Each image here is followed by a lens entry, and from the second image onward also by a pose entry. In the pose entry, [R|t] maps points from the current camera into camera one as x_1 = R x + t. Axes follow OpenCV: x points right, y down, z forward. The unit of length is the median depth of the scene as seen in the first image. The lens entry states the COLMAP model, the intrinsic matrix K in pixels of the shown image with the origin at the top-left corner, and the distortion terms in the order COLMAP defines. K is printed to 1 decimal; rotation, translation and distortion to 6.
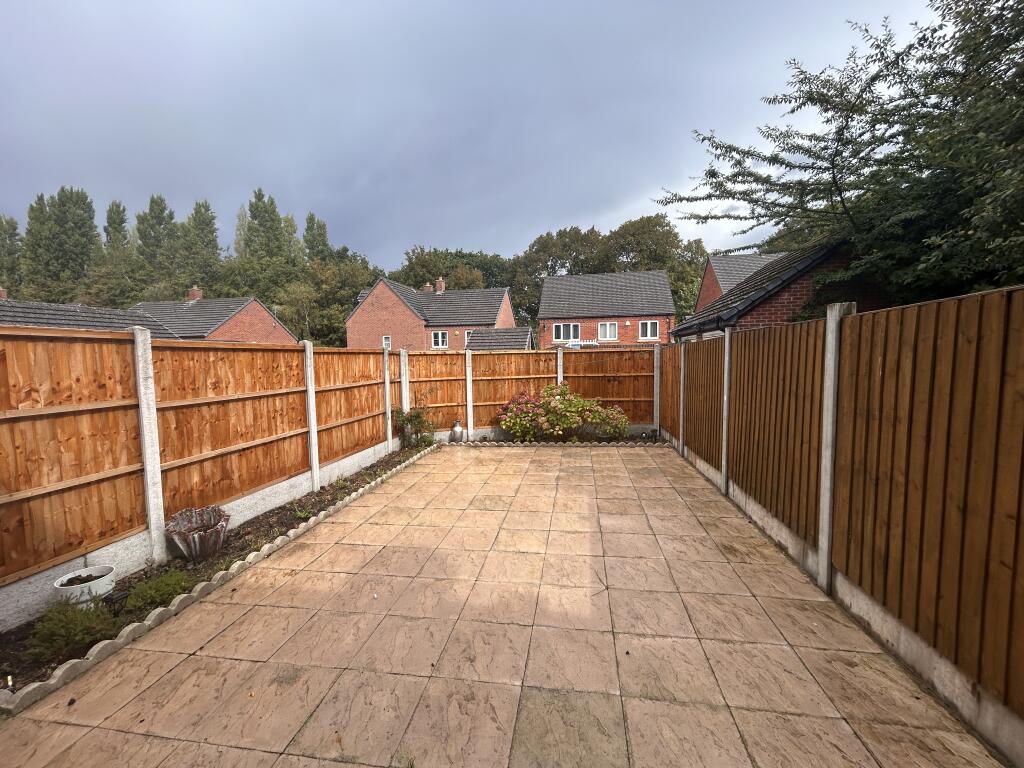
lens RADIAL K [[412.6, 0, 518.3], [0, 412.6, 389.8], [0, 0, 1]] dist [0.002469, -0.000098]
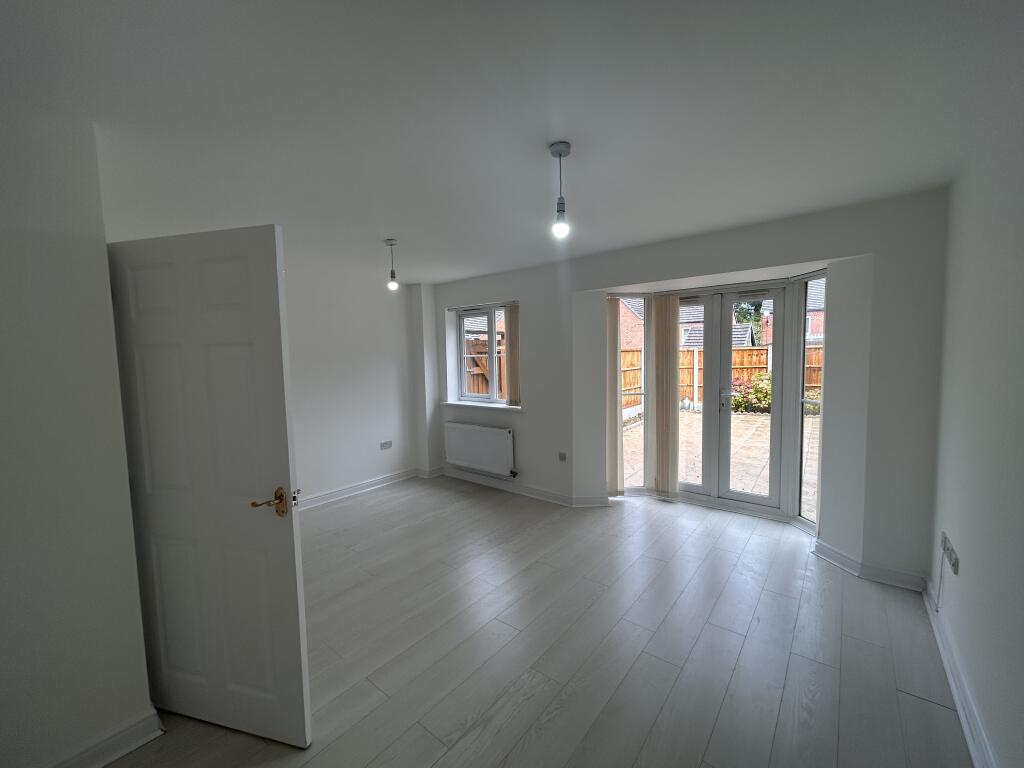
lens RADIAL K [[412.6, 0, 522.0], [0, 412.6, 390.1], [0, 0, 1]] dist [0.002469, -0.000098]
pose [[0.887629, 0.037184, -0.459055, 0.017480], [-0.033000, 0.999308, 0.017135, 0.126081], [0.459374, -0.000060, 0.888243, -1.509805]]
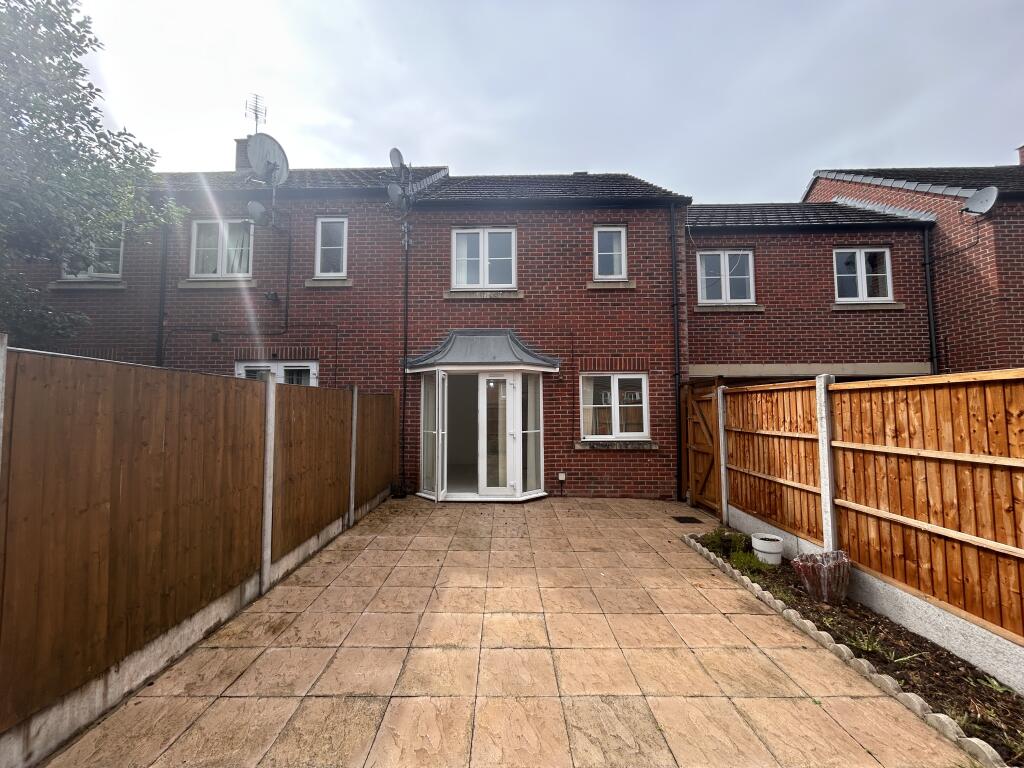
lens RADIAL K [[412.6, 0, 511.6], [0, 412.6, 383.2], [0, 0, 1]] dist [0.002469, -0.000098]
pose [[-0.986719, 0.009171, -0.162176, 0.133744], [0.006528, 0.999837, 0.016819, -0.129590], [0.162304, 0.015537, -0.986618, 1.701548]]
